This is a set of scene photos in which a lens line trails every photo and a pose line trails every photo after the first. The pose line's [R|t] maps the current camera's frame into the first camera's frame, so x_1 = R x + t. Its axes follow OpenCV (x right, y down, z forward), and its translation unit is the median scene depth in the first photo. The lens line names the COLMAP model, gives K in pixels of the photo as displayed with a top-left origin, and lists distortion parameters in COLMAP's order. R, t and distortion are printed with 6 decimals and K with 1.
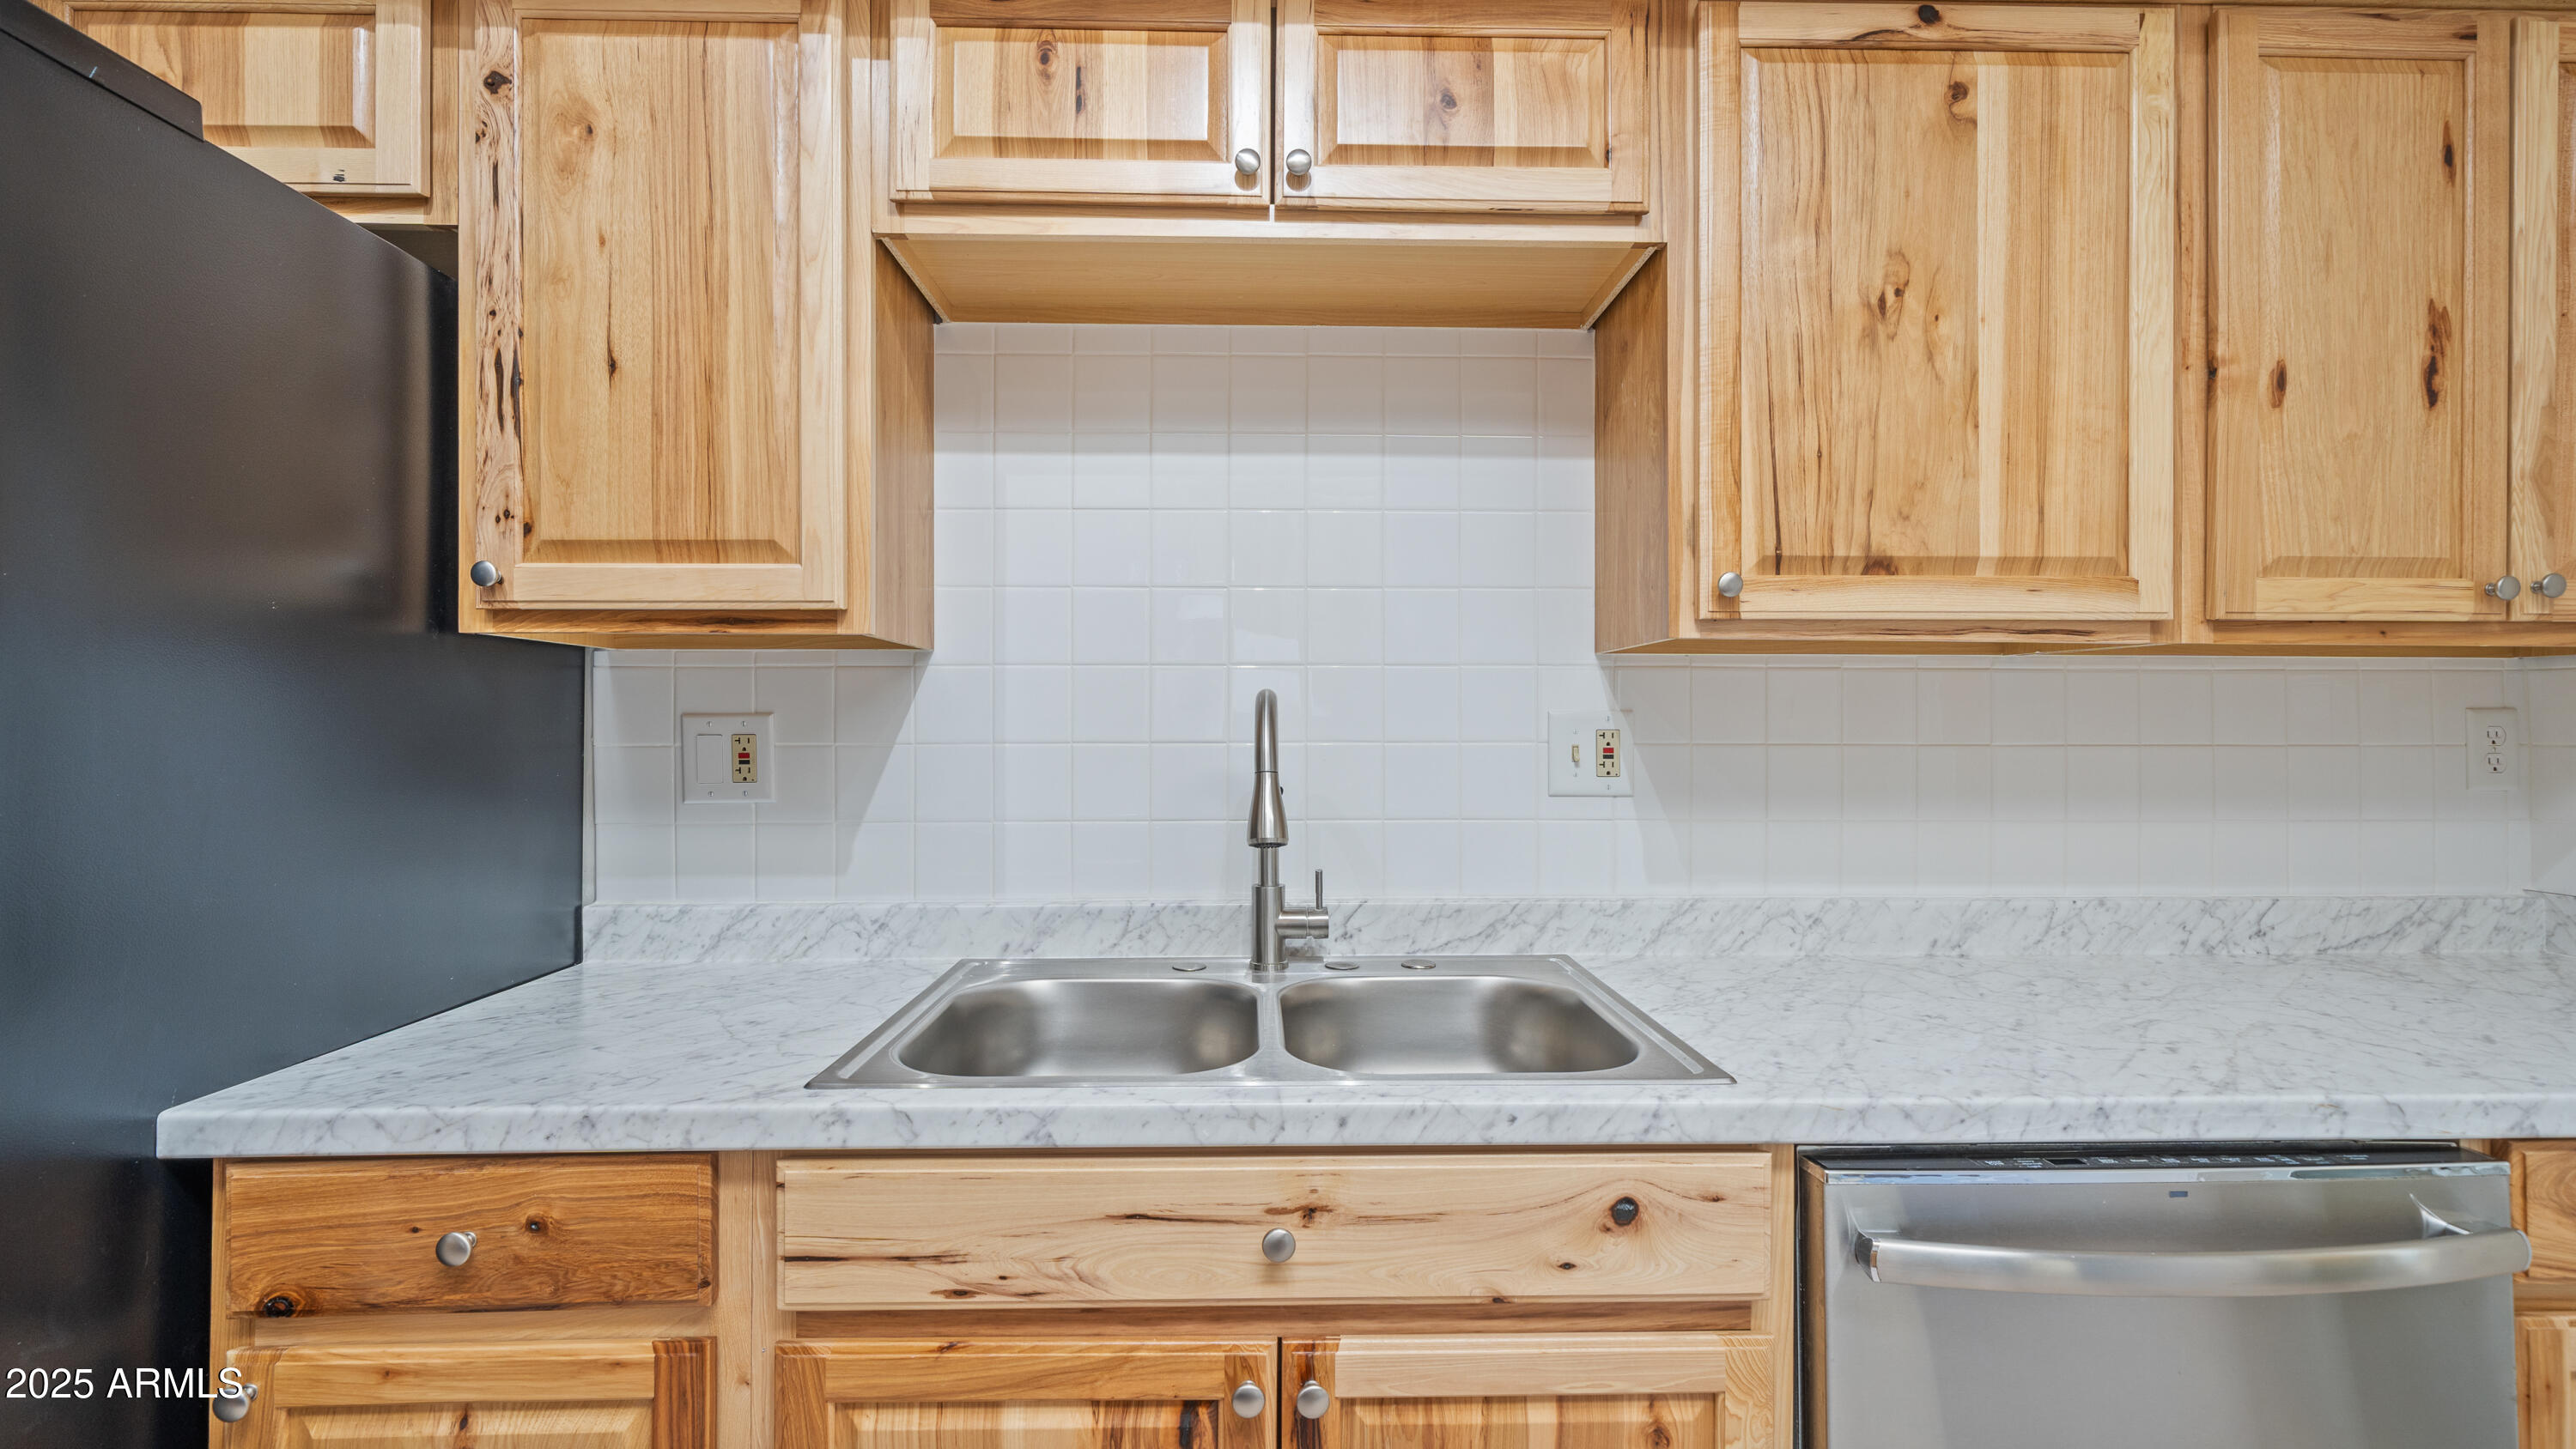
lens RADIAL K [[1145.9, 0, 1287.6], [0, 1145.9, 718.9], [0, 0, 1]] dist [0.001436, 0.000083]
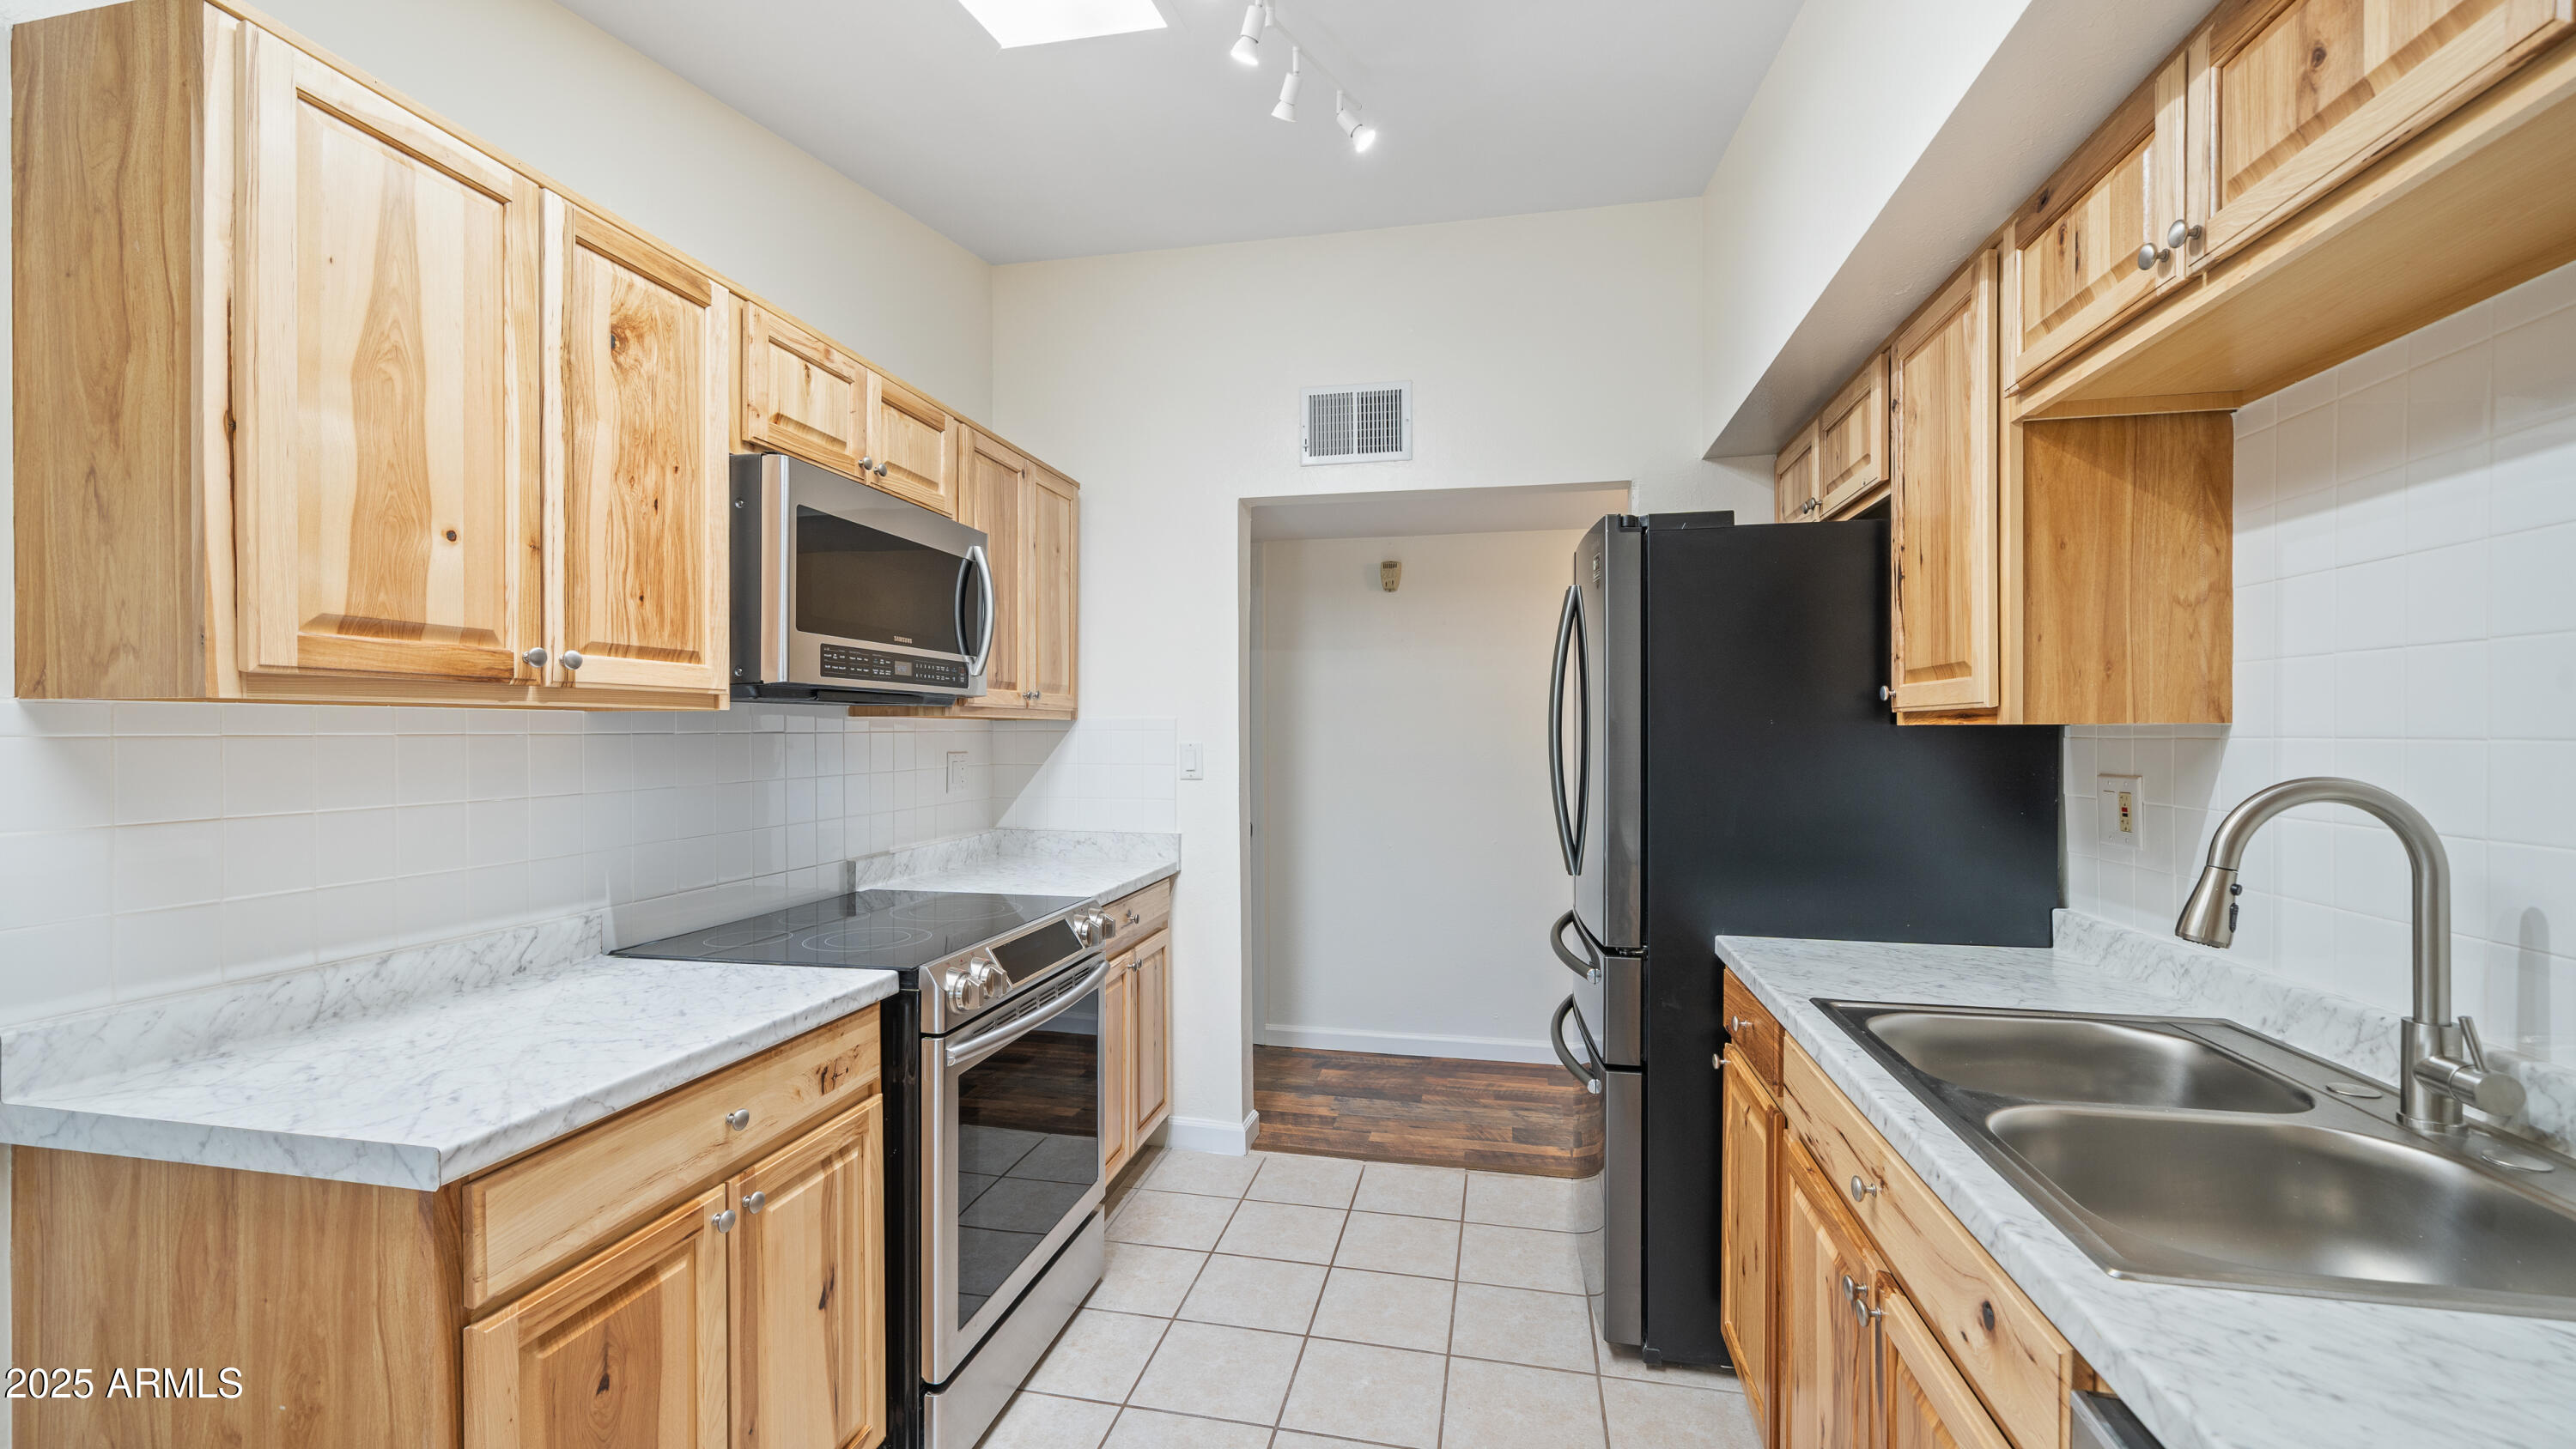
lens RADIAL K [[1048.0, 0, 1274.0], [0, 1048.0, 735.7], [0, 0, 1]] dist [0.001032, 0.000427]
pose [[-0.245267, 0.005446, -0.969440, 1.021662], [0.007812, 0.999963, 0.003641, -0.071705], [0.969424, -0.006680, -0.245300, 0.465353]]
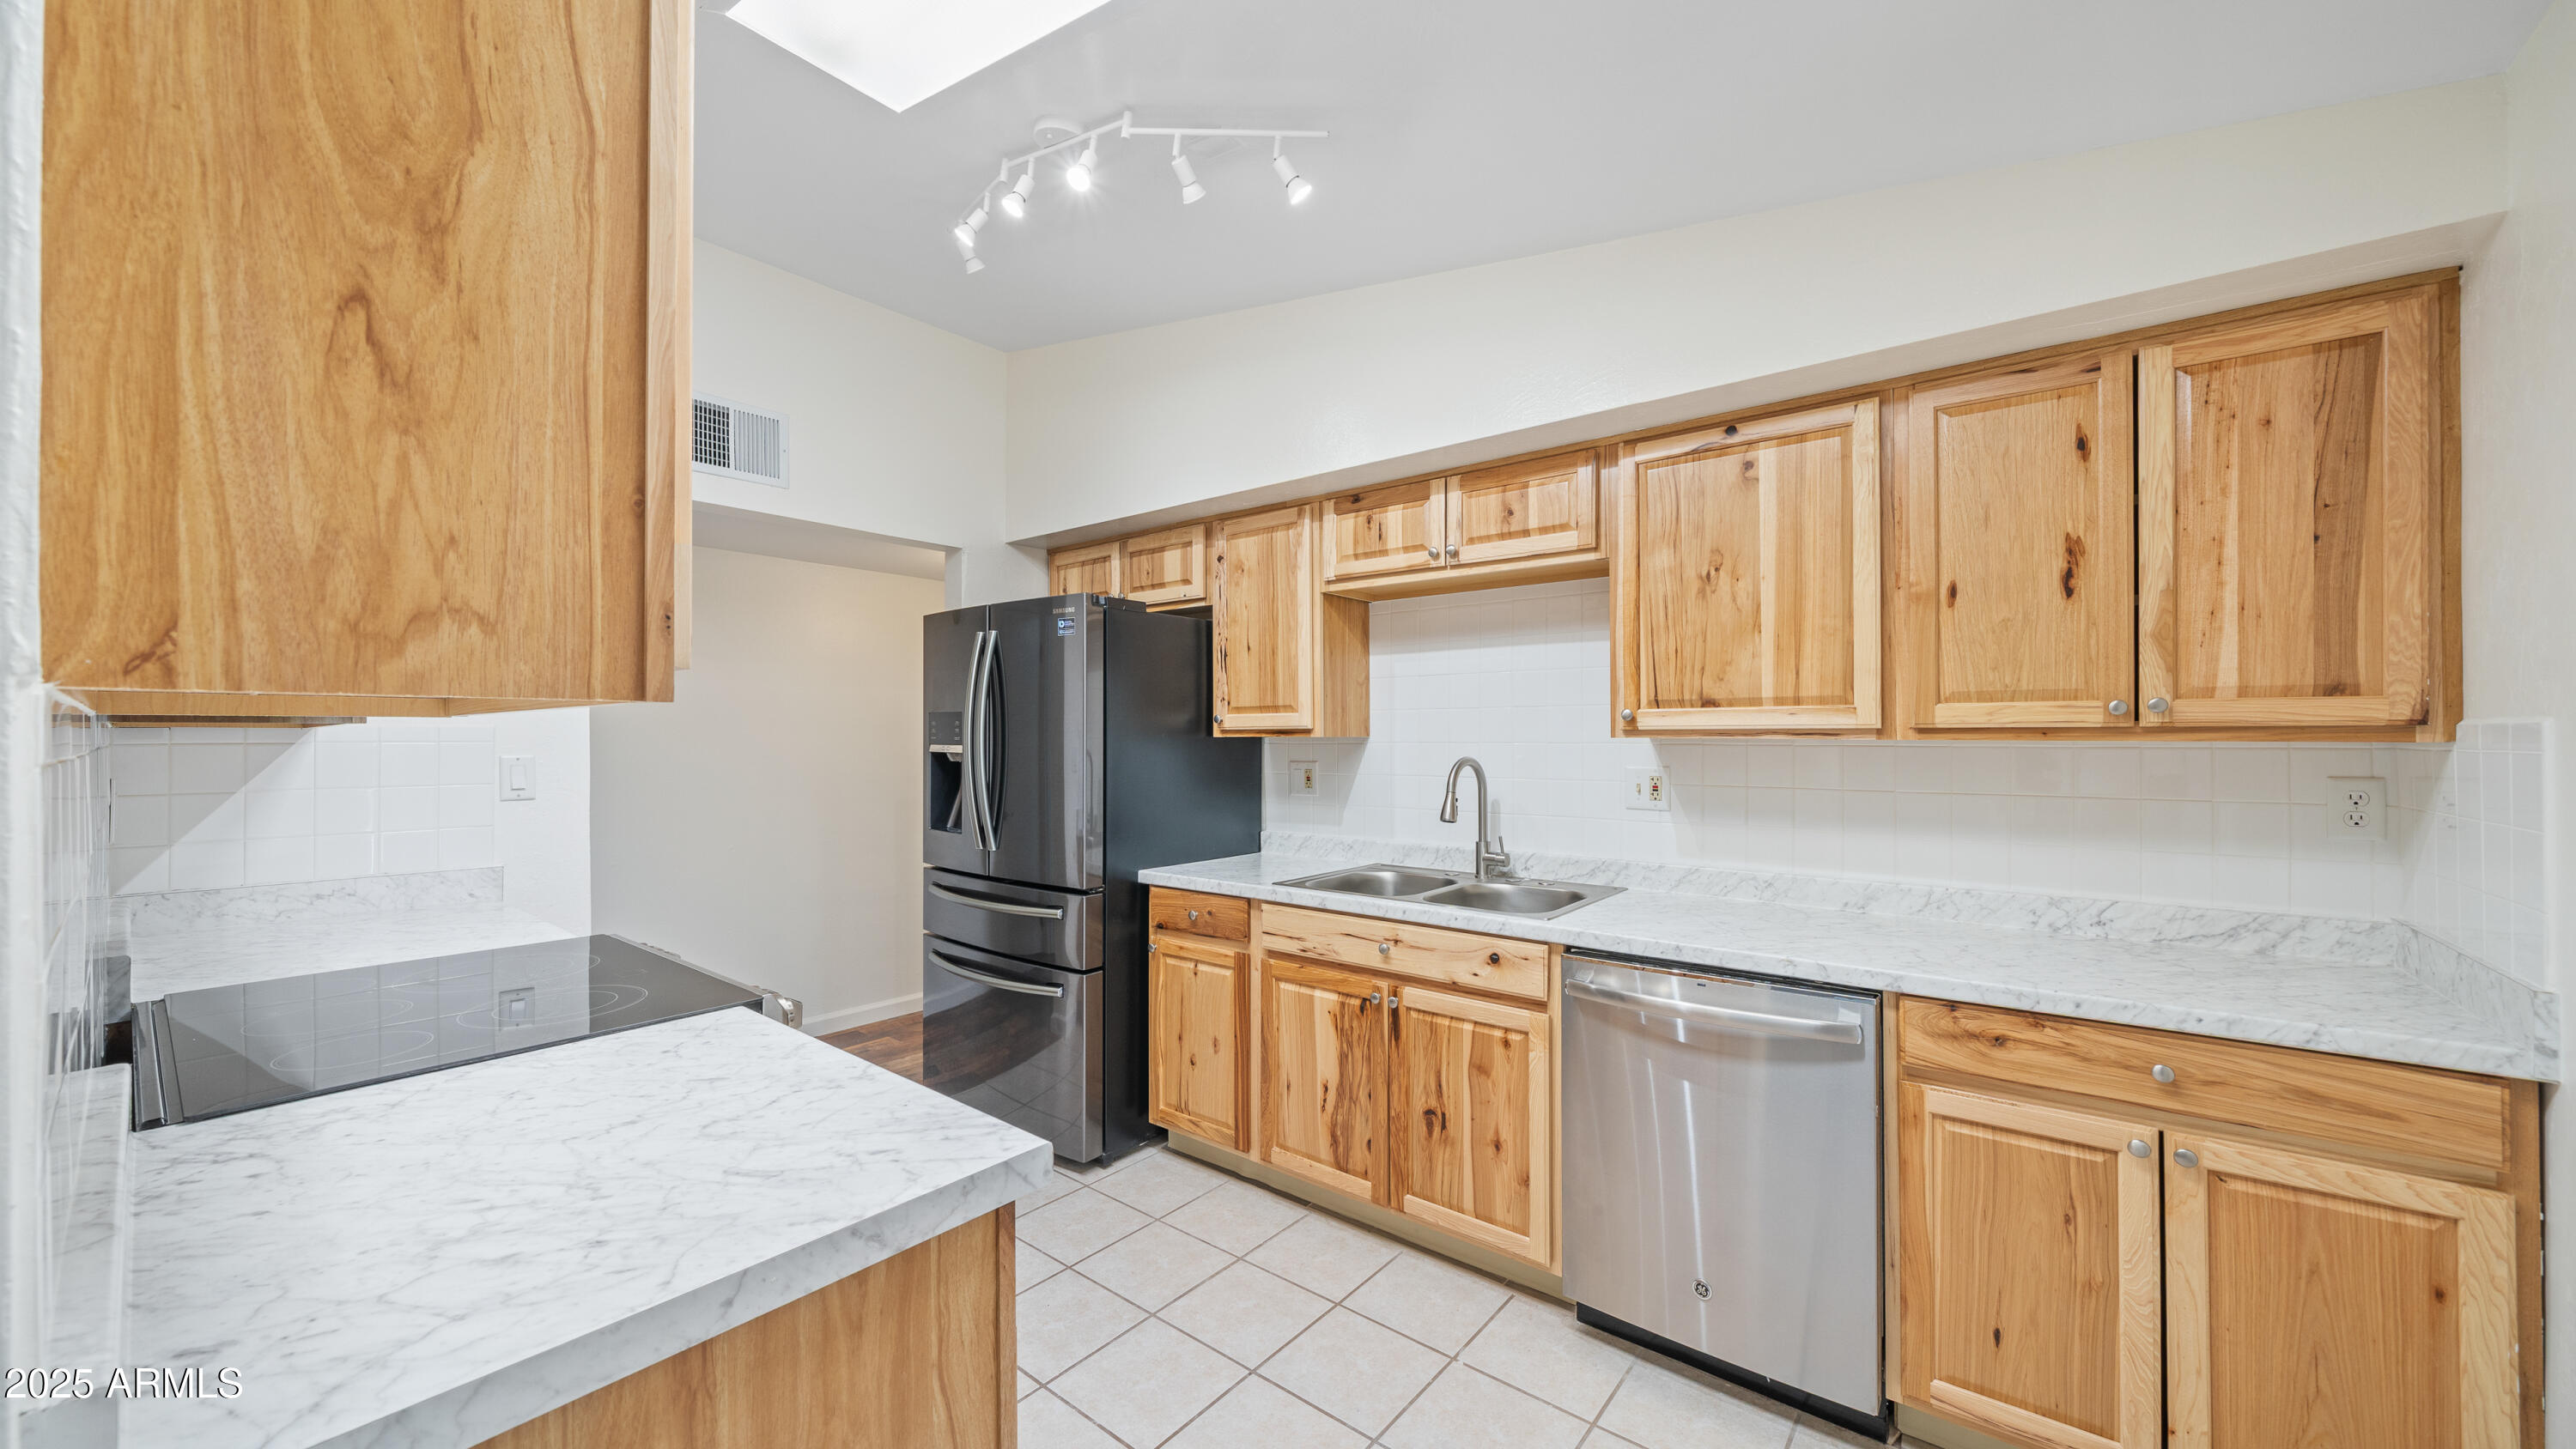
lens RADIAL K [[941.6, 0, 1282.0], [0, 941.6, 732.9], [0, 0, 1]] dist [-0.000784, 0.000059]
pose [[0.759586, -0.003449, -0.650398, 1.037261], [0.005869, 0.999982, 0.001551, -0.087600], [0.650381, -0.004995, 0.759592, -0.783740]]
